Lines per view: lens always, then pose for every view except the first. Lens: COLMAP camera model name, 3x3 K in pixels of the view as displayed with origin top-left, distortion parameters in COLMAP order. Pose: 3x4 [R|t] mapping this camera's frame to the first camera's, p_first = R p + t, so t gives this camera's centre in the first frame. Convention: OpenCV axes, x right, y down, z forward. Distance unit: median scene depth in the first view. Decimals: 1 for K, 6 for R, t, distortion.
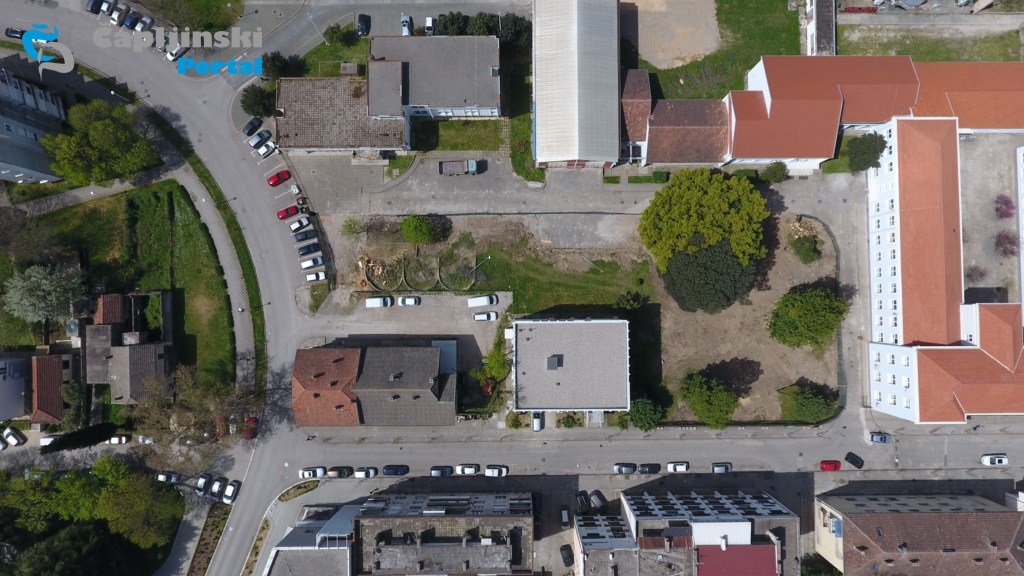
lens RADIAL K [[597.0, 0, 523.2], [0, 597.0, 284.7], [0, 0, 1]] dist [-0.009250, 0.002083]
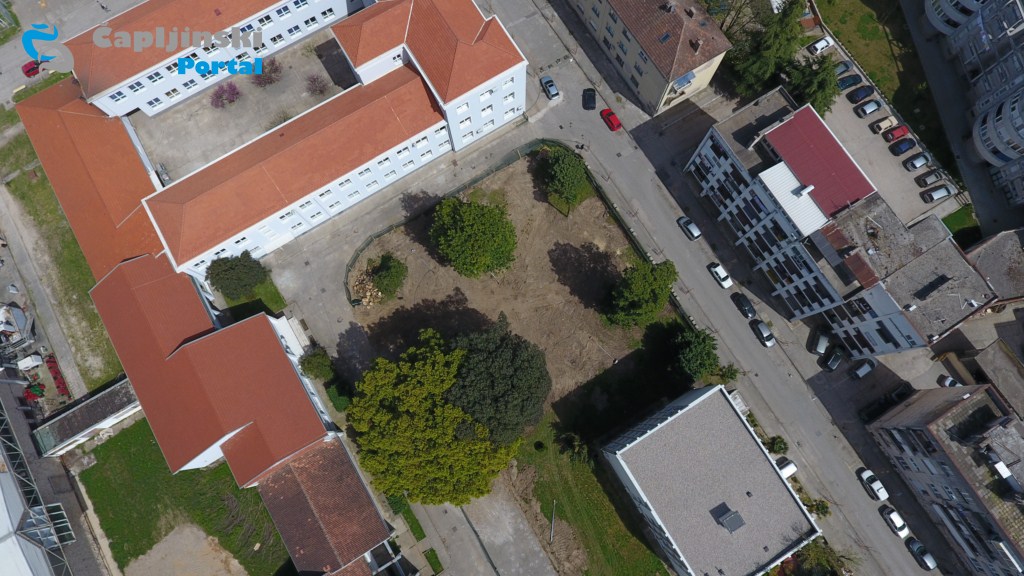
lens RADIAL K [[597.0, 0, 521.2], [0, 597.0, 285.9], [0, 0, 1]] dist [-0.009250, 0.002083]
pose [[-0.517211, -0.836231, 0.182240, 0.238518], [0.855279, -0.497176, 0.145994, -0.032846], [-0.031479, 0.231376, 0.972355, 0.260725]]
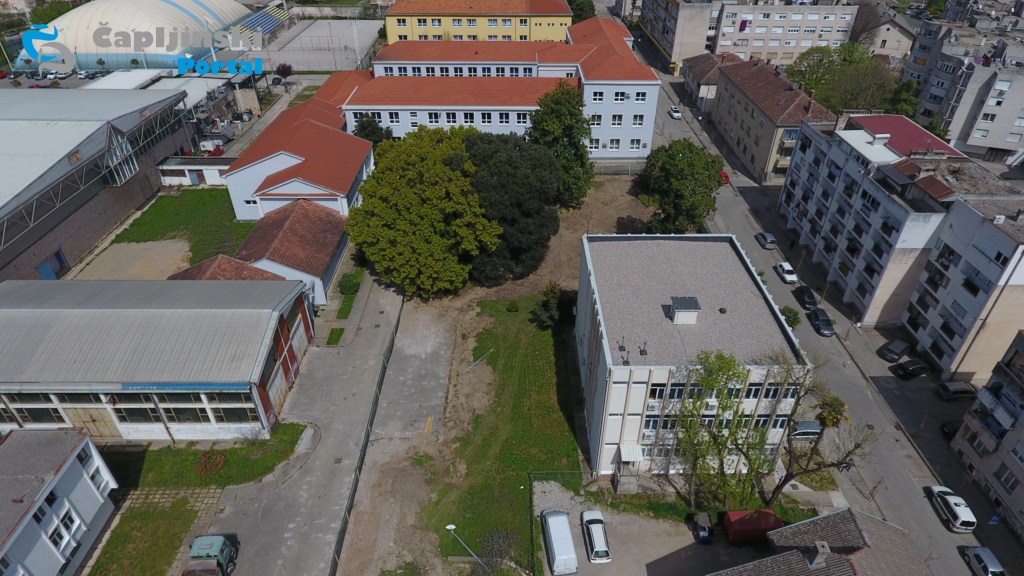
lens RADIAL K [[597.0, 0, 522.2], [0, 597.0, 287.1], [0, 0, 1]] dist [-0.009250, 0.002083]
pose [[-0.007077, -0.580010, 0.814578, -0.297440], [0.999098, 0.030004, 0.030044, -0.013947], [-0.041867, 0.814056, 0.579275, 0.625797]]
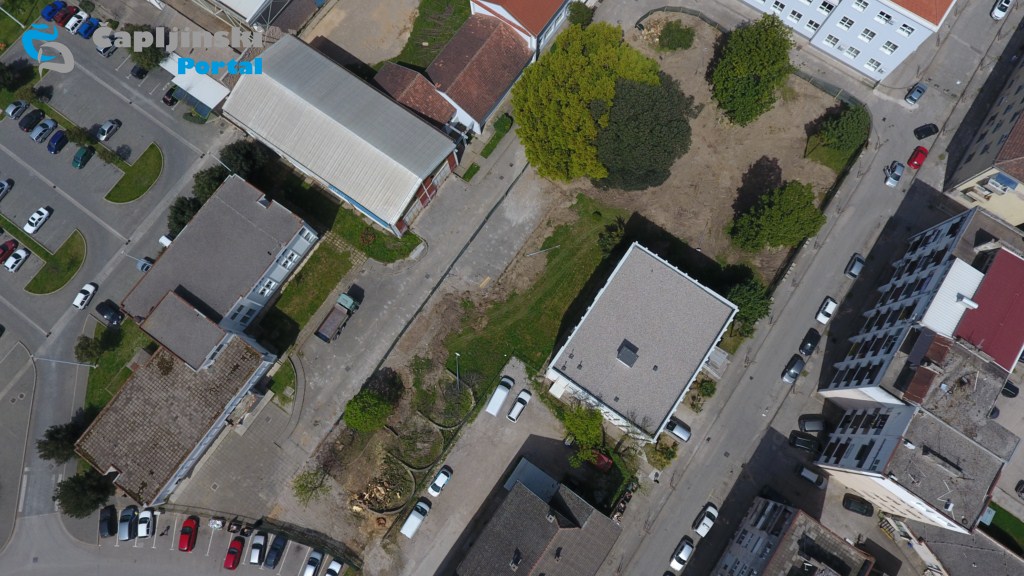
lens RADIAL K [[597.0, 0, 522.2], [0, 597.0, 285.6], [0, 0, 1]] dist [-0.009250, 0.002083]
pose [[0.577858, -0.798660, 0.167996, -0.066837], [0.815983, 0.569380, -0.099890, 0.045715], [-0.015875, 0.194805, 0.980714, 0.250895]]
